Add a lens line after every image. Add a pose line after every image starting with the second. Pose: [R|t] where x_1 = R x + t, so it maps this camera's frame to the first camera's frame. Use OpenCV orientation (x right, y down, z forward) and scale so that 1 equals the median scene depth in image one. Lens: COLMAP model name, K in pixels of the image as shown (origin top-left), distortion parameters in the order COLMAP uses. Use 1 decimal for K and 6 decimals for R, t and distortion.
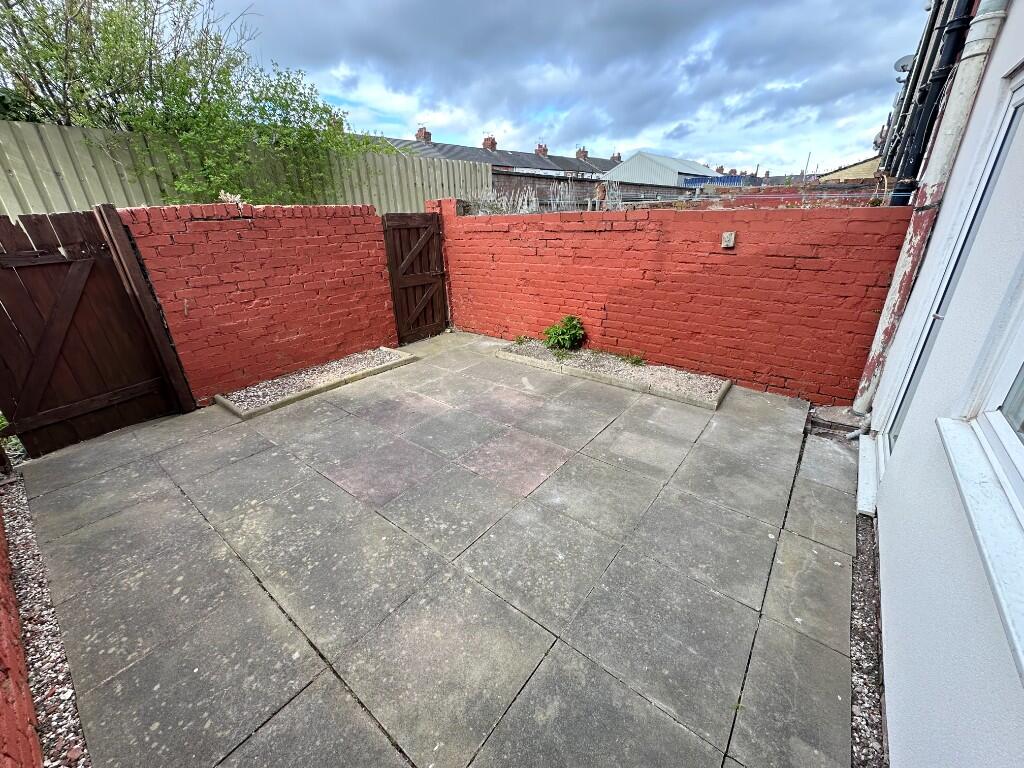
lens RADIAL K [[409.2, 0, 511.1], [0, 409.2, 388.7], [0, 0, 1]] dist [-0.002827, 0.000272]
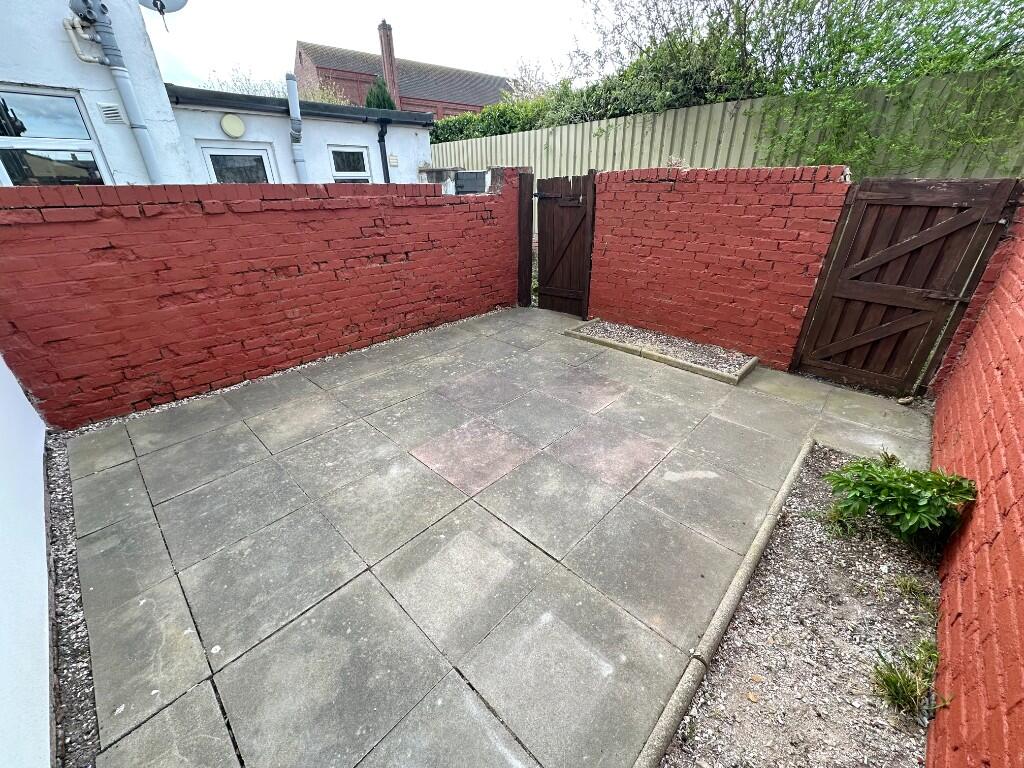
lens RADIAL K [[409.2, 0, 512.6], [0, 409.2, 385.0], [0, 0, 1]] dist [-0.002827, 0.000272]
pose [[-0.102190, 0.463258, -0.880312, 0.613859], [-0.390230, 0.795343, 0.463844, -0.340463], [0.915029, 0.390924, 0.099501, 0.750119]]
